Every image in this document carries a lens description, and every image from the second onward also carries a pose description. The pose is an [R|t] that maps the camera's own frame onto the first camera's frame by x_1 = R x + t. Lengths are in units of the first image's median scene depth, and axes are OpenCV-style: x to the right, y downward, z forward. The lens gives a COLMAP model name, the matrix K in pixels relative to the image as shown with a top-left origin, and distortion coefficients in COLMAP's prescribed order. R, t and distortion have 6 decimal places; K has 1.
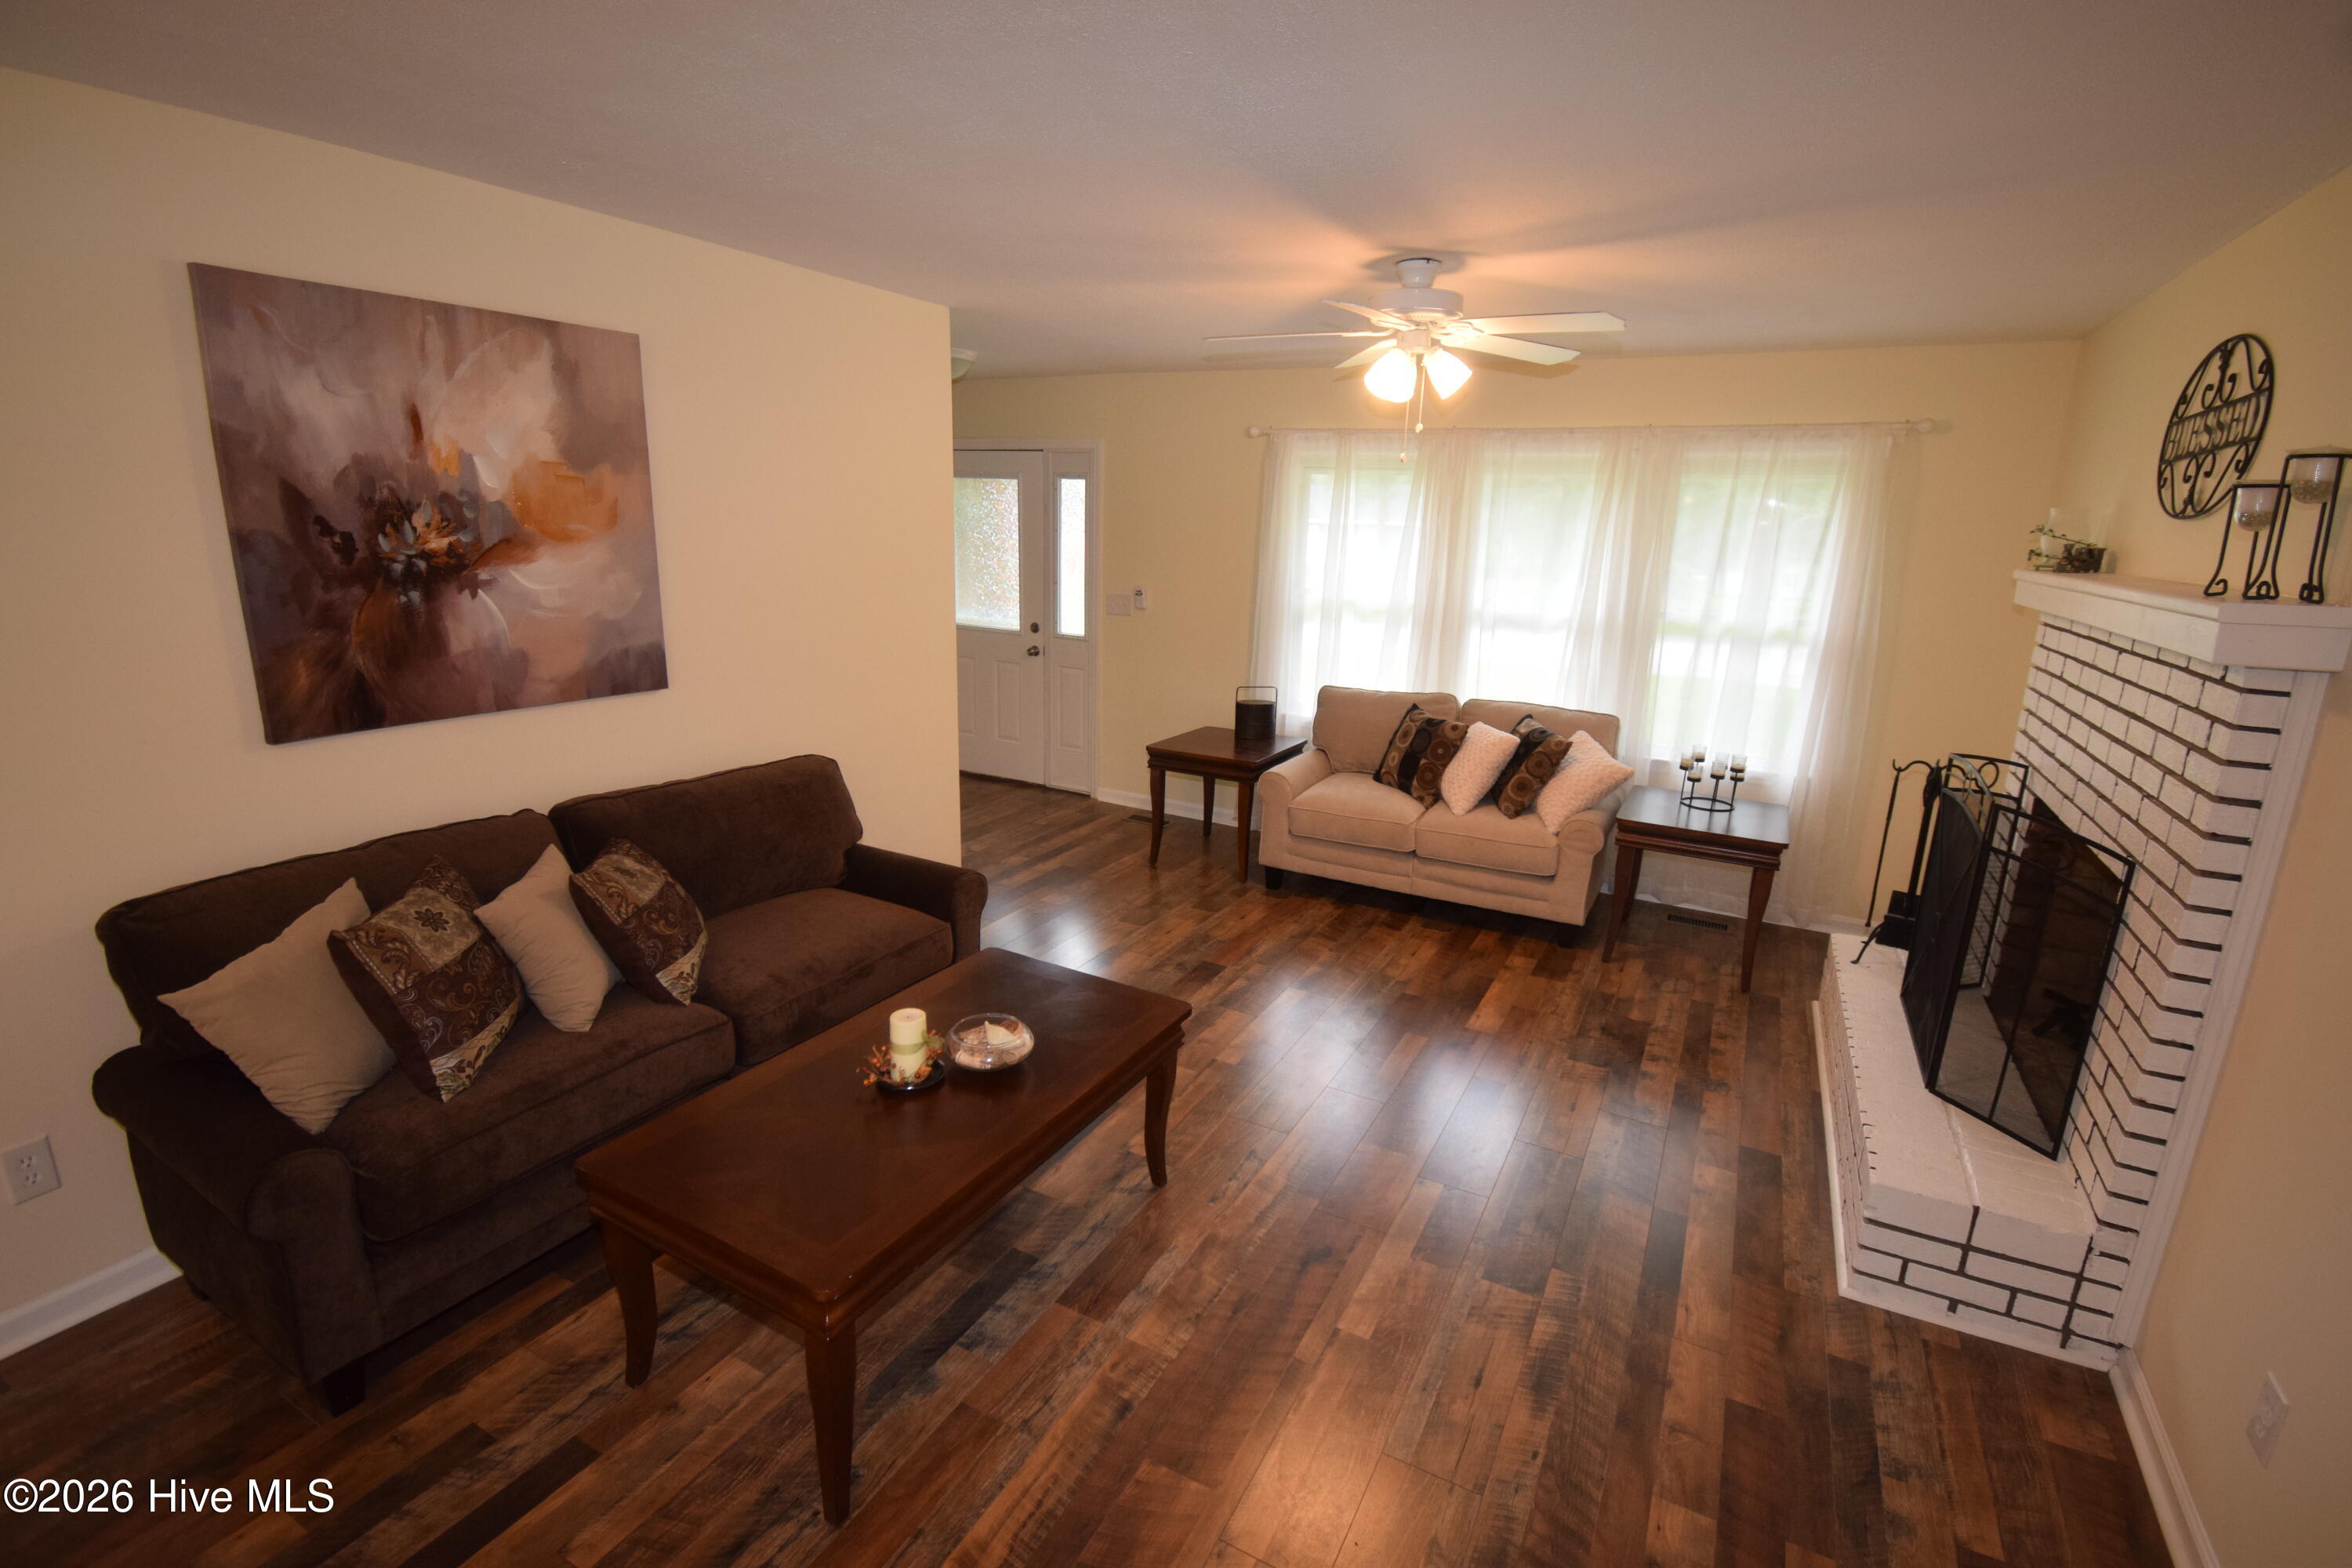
lens RADIAL K [[1057.5, 0, 1192.6], [0, 1057.5, 786.4], [0, 0, 1]] dist [0.020038, -0.028382]
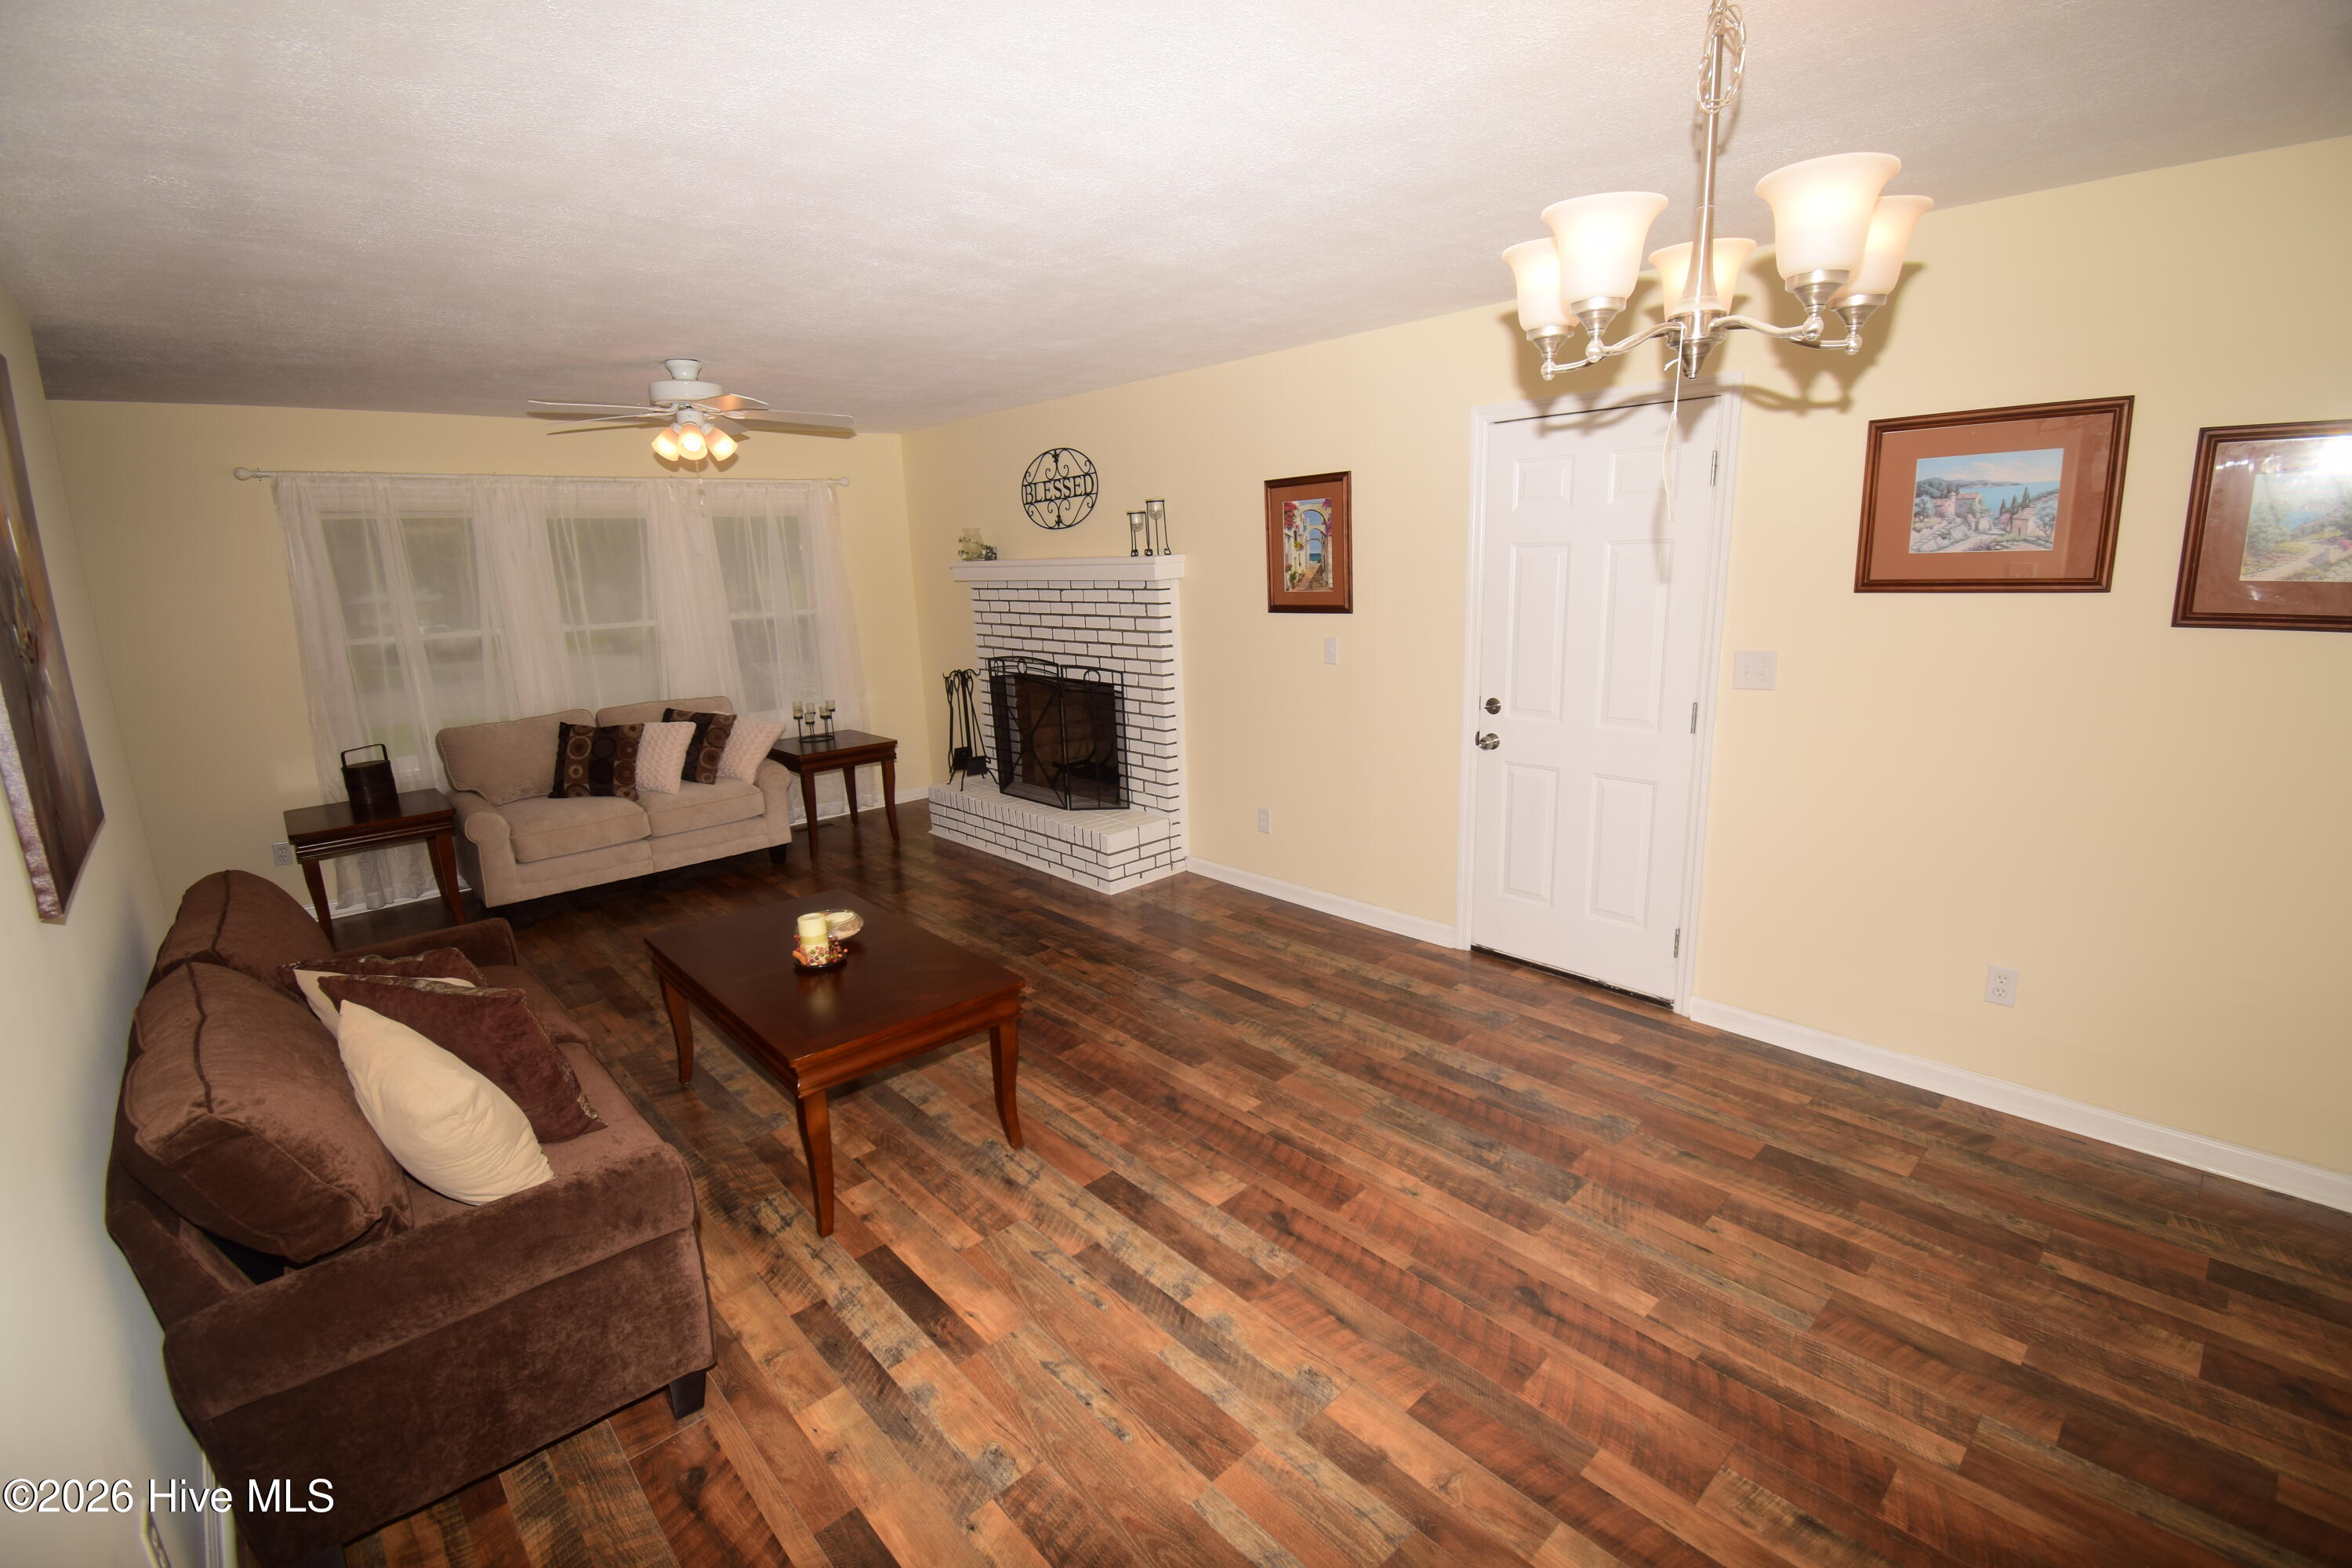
lens RADIAL K [[1031.9, 0, 1188.9], [0, 1031.9, 788.6], [0, 0, 1]] dist [0.024509, -0.026276]
pose [[0.327602, -0.256345, 0.909376, -0.669823], [0.279260, 0.945758, 0.165998, -0.012244], [-0.902603, 0.199571, 0.381419, 0.014849]]
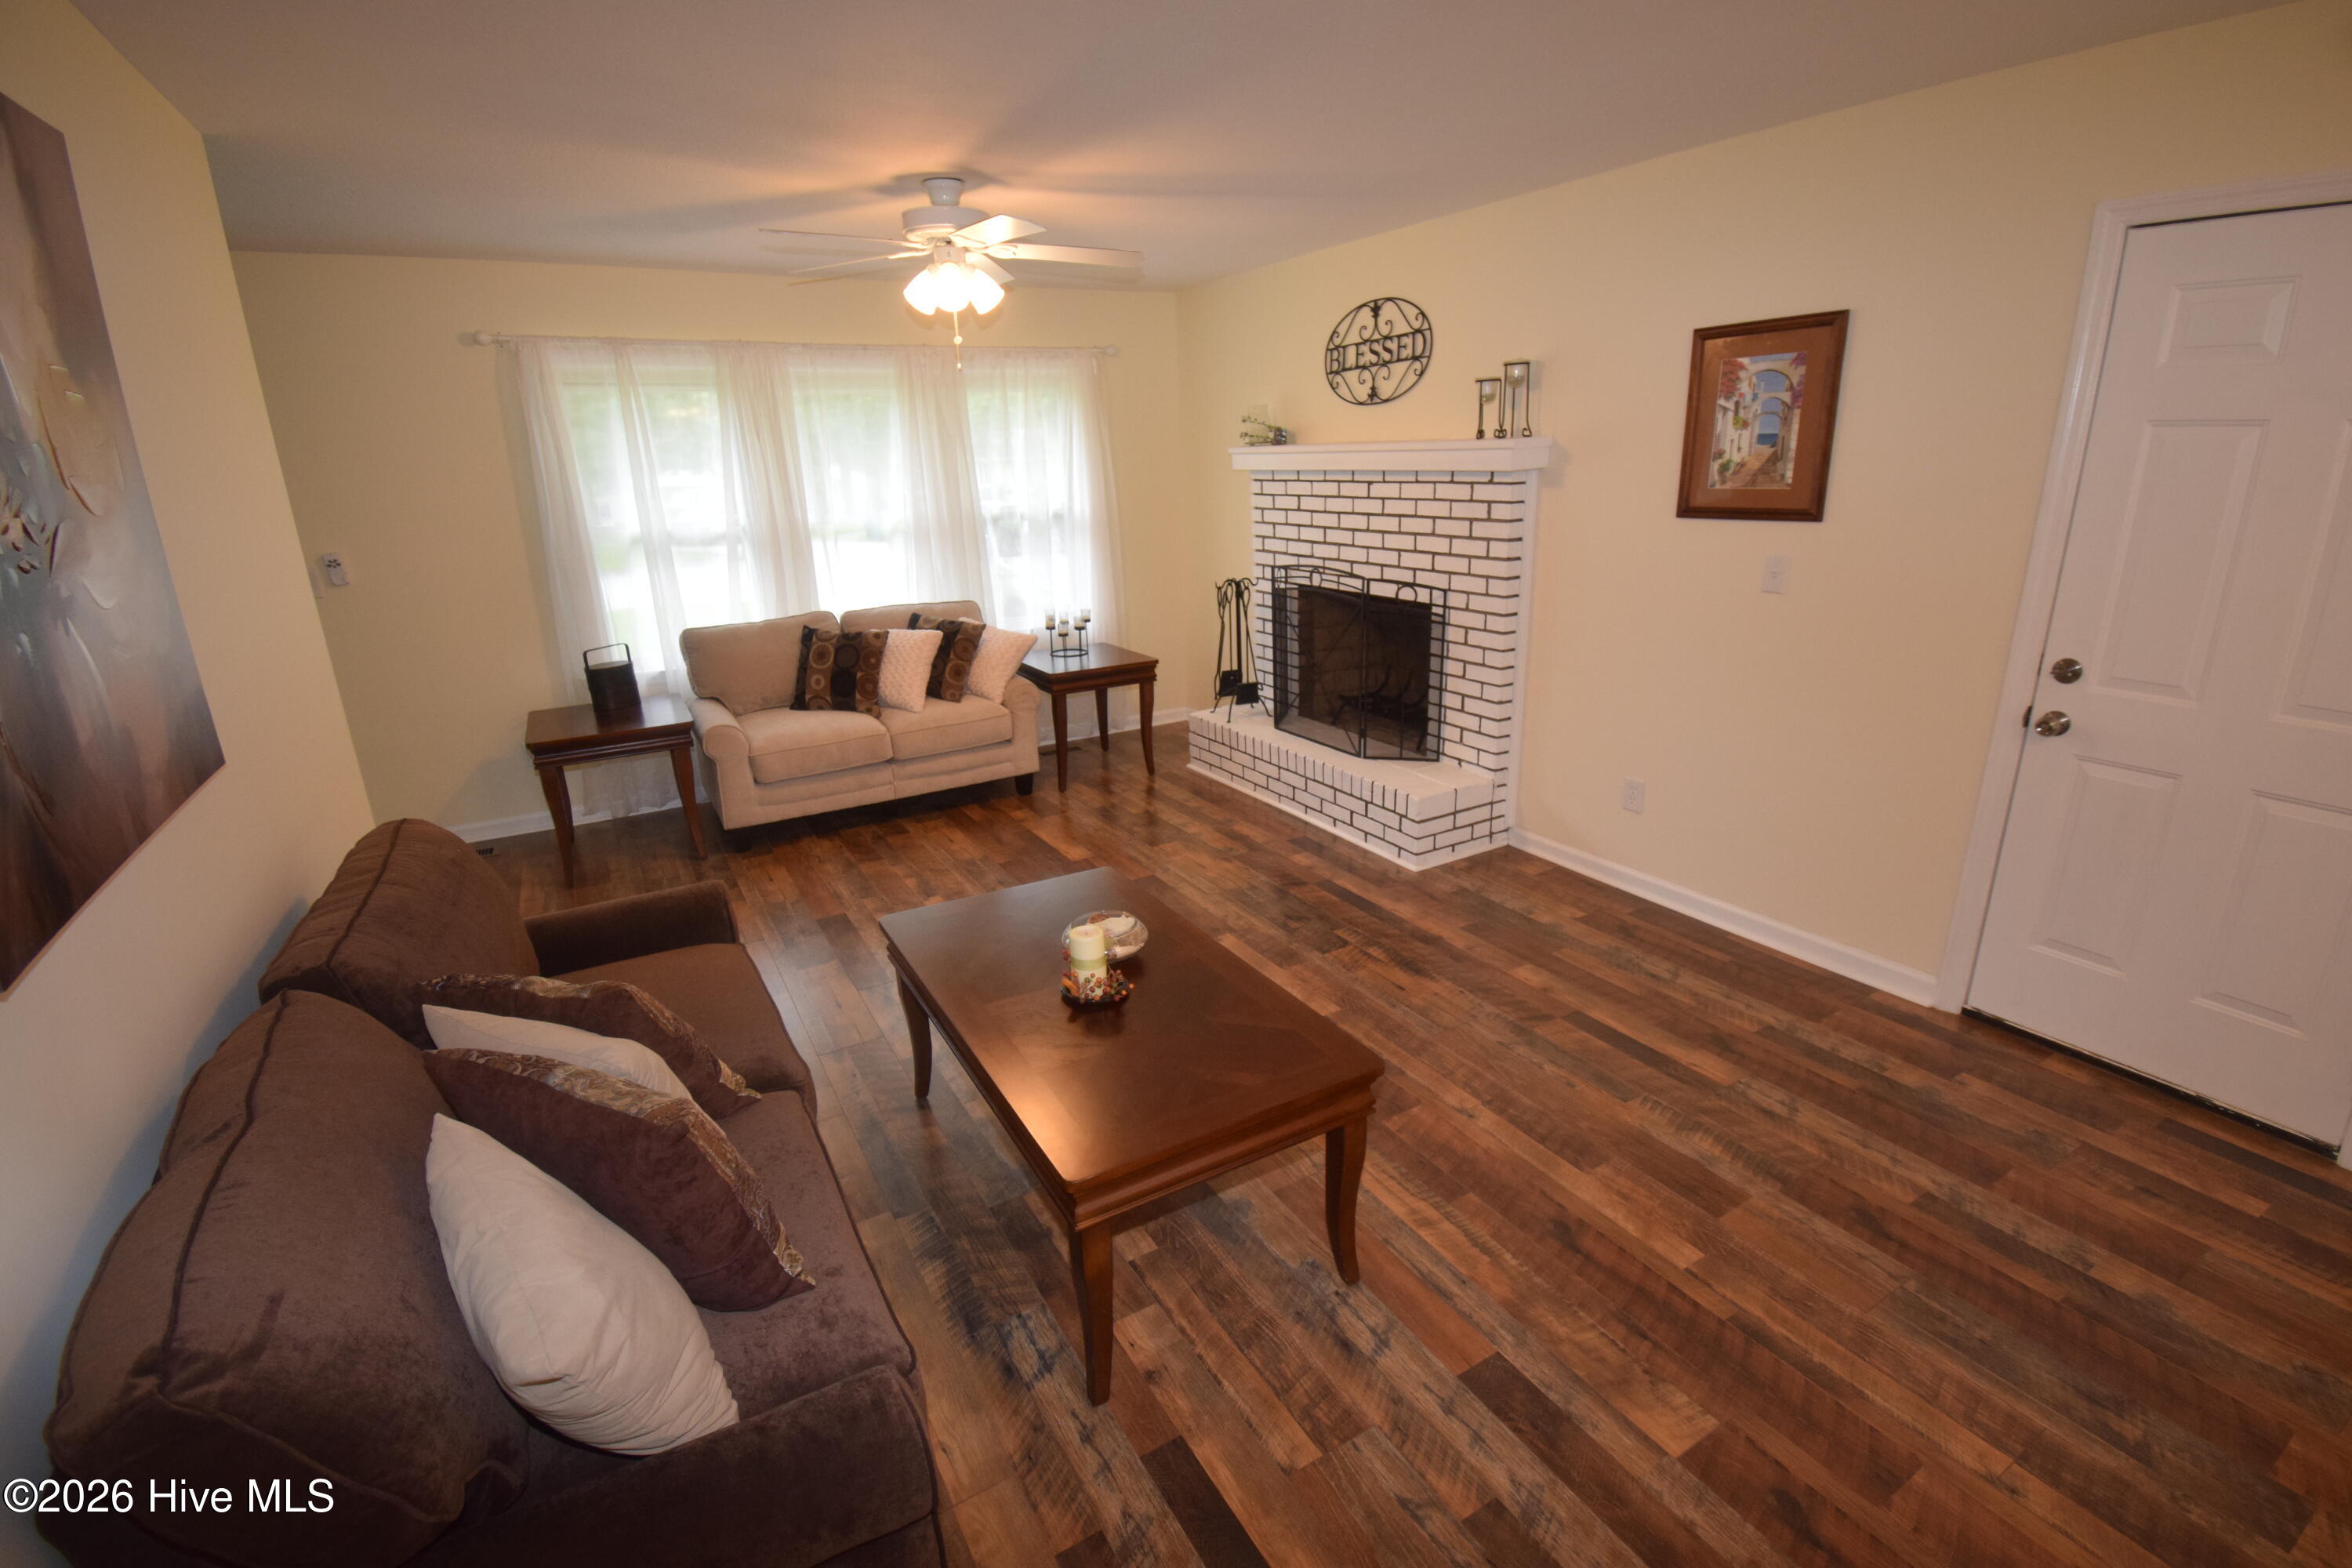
lens RADIAL K [[1051.9, 0, 1193.3], [0, 1051.9, 786.0], [0, 0, 1]] dist [0.024979, -0.027697]
pose [[0.519026, -0.305710, 0.798219, -0.508804], [0.256242, 0.946552, 0.195904, -0.042610], [-0.815446, 0.102858, 0.569621, 0.179414]]
